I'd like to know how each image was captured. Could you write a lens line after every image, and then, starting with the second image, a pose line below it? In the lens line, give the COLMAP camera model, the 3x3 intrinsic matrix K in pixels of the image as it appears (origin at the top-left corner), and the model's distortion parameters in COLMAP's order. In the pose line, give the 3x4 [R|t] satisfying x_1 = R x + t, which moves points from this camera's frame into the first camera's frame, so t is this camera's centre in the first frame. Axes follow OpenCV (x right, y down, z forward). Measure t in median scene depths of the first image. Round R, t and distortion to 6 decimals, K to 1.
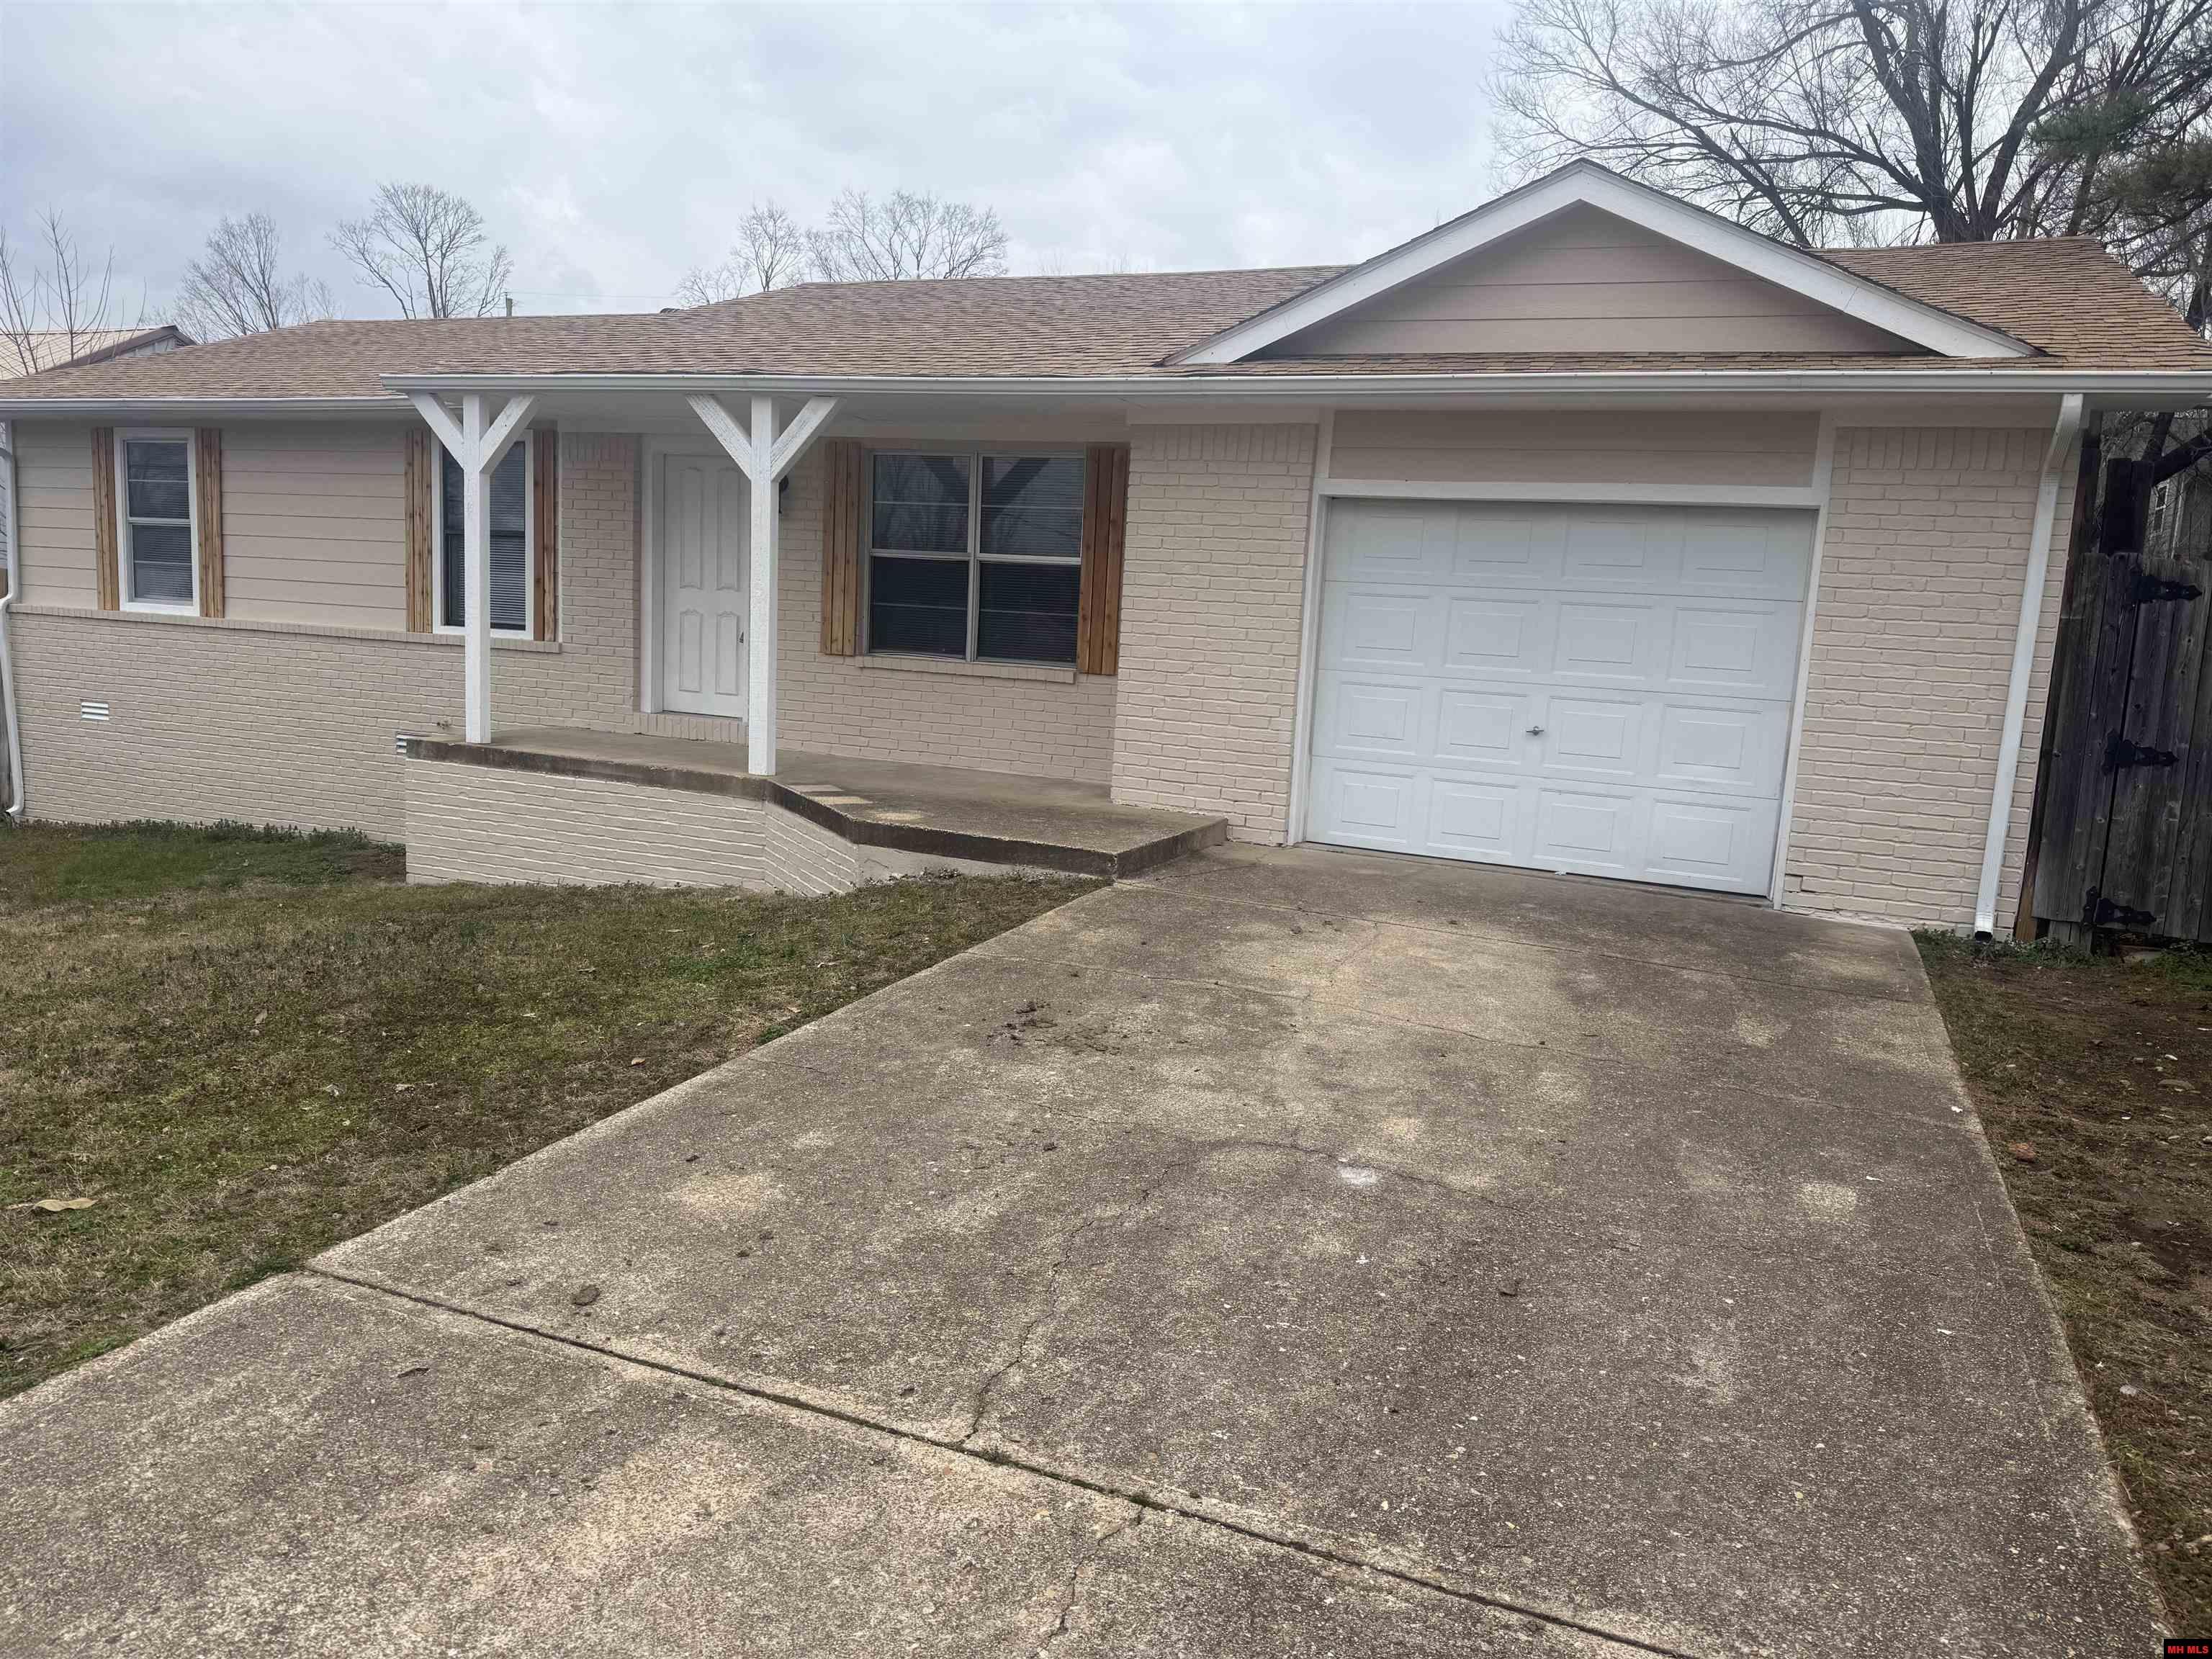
lens RADIAL K [[1607.8, 0, 1110.0], [0, 1607.8, 852.7], [0, 0, 1]] dist [0.061725, -0.097384]
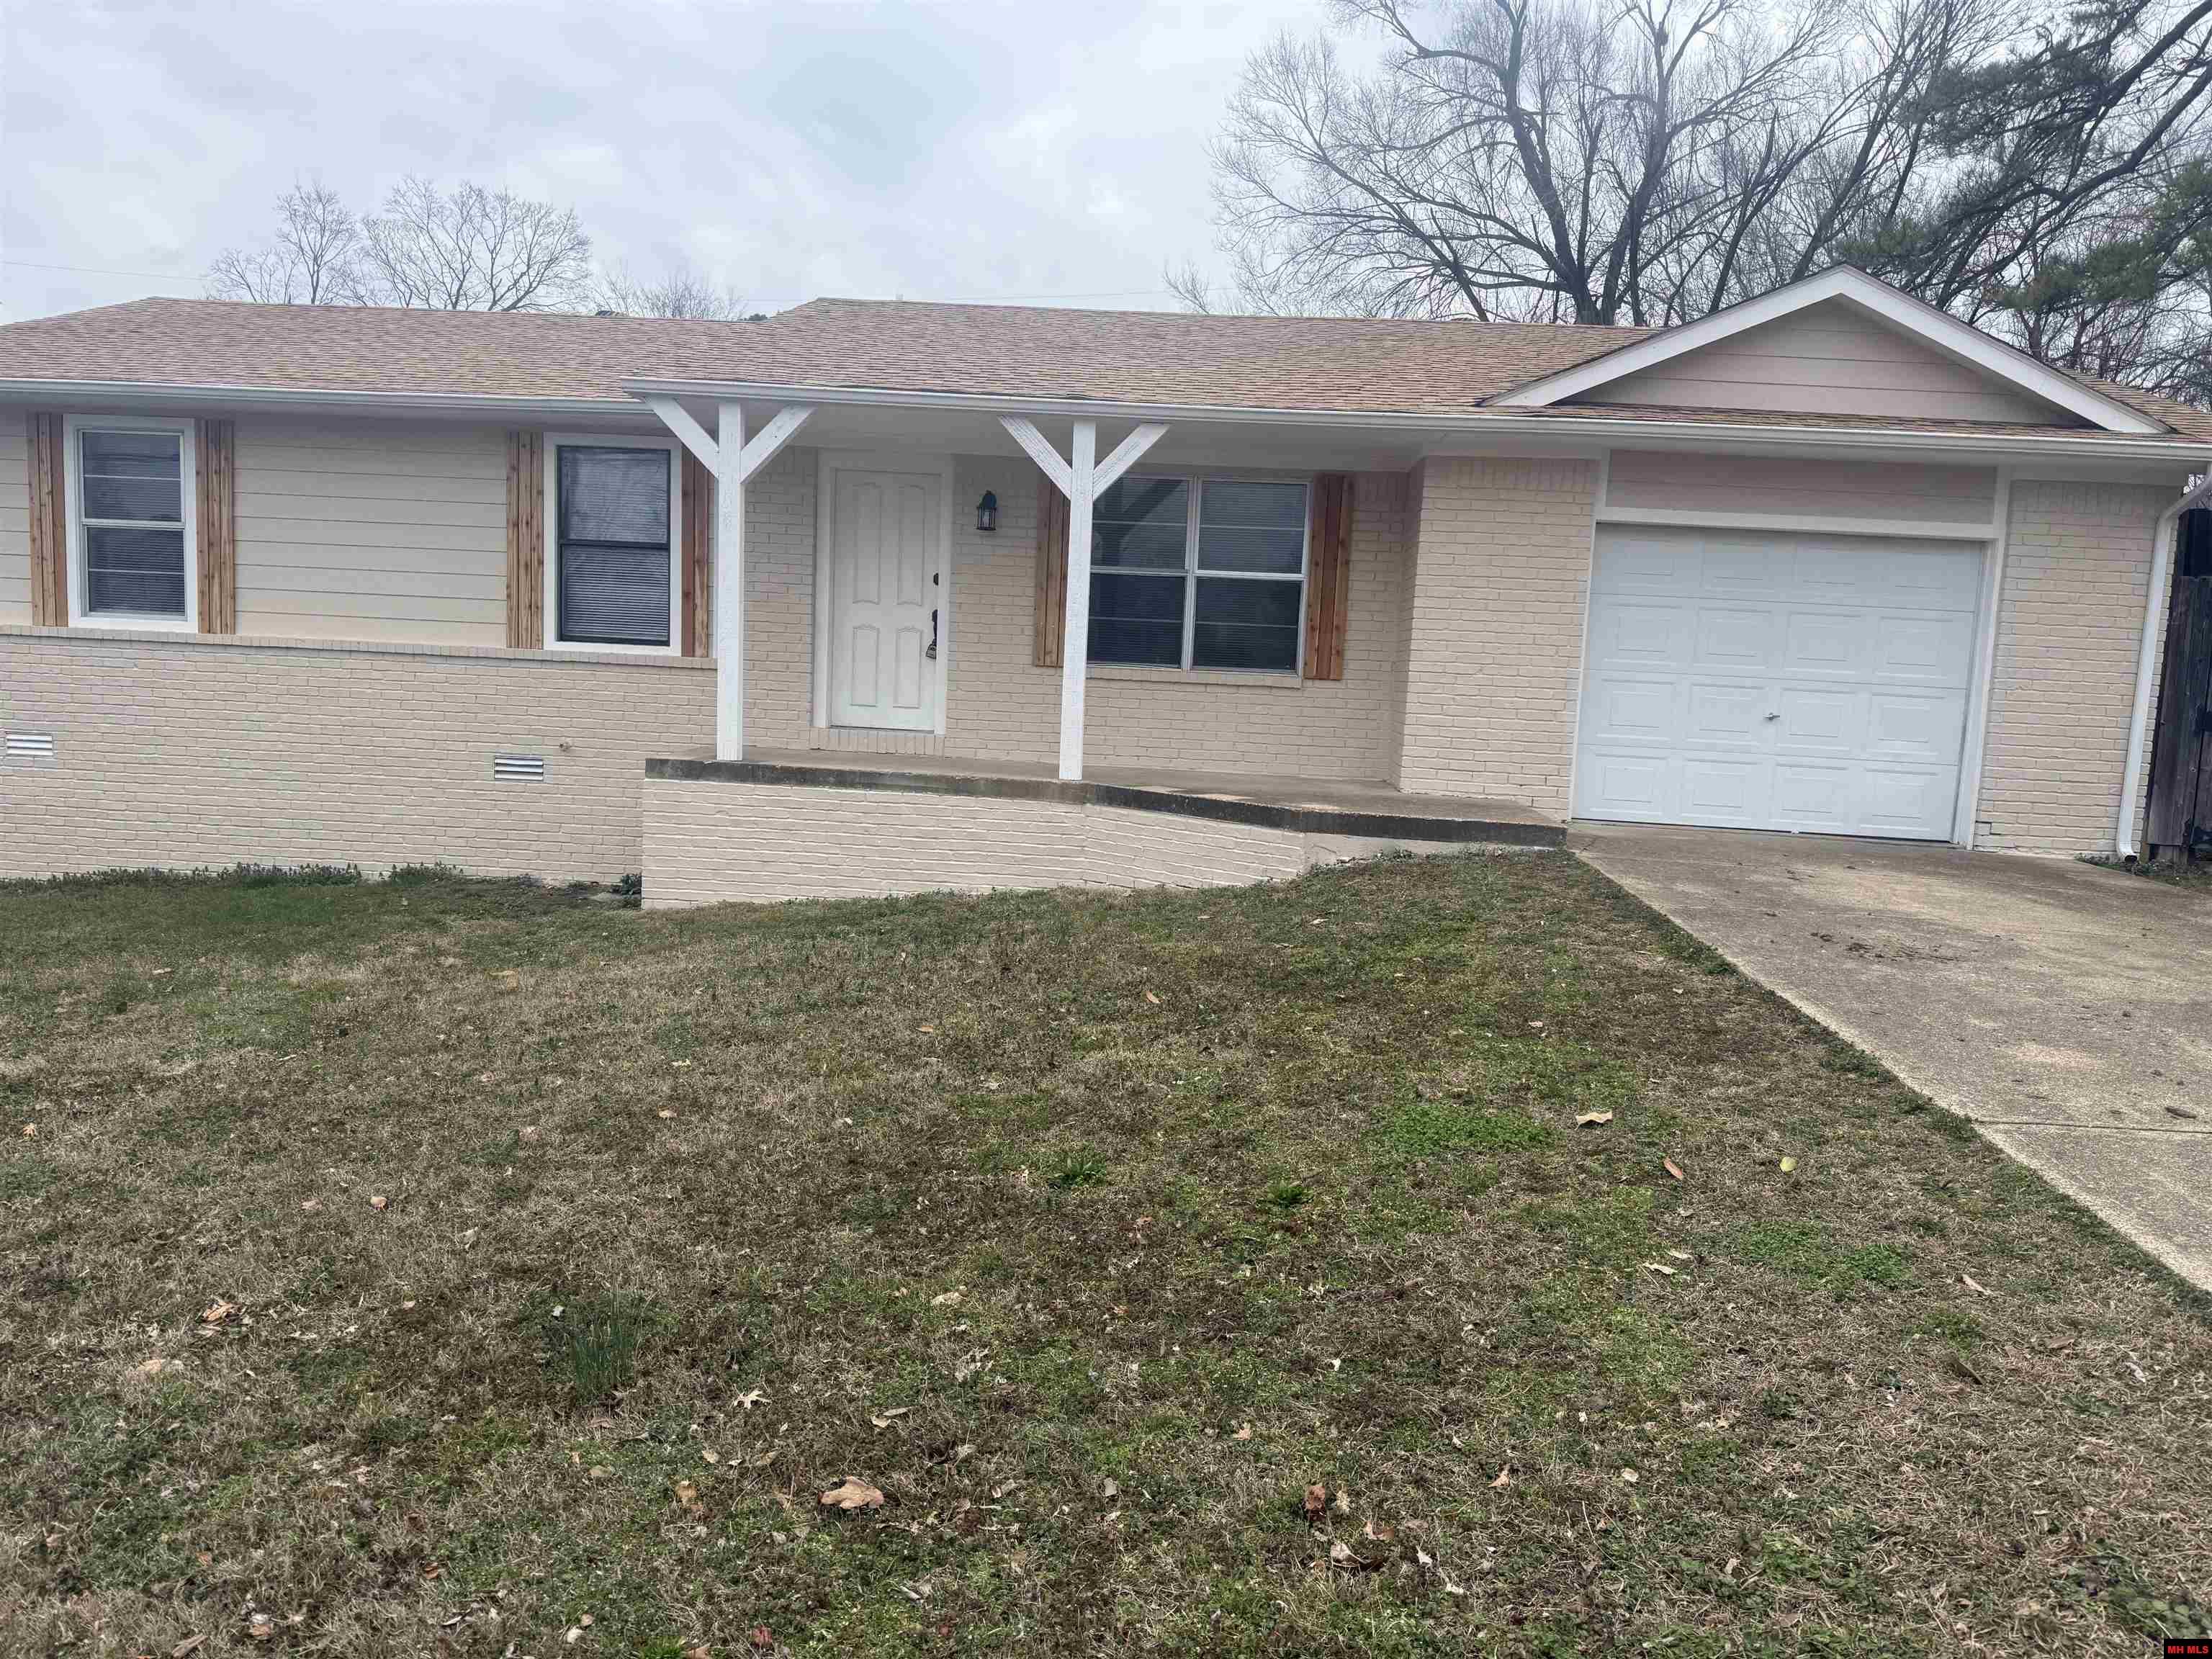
lens RADIAL K [[1607.8, 0, 1110.0], [0, 1607.8, 852.7], [0, 0, 1]] dist [0.061725, -0.097384]
pose [[0.939606, -0.049701, 0.338631, -0.493991], [0.054202, 0.998523, -0.003841, 0.003774], [-0.337939, 0.021964, 0.940912, 0.013132]]
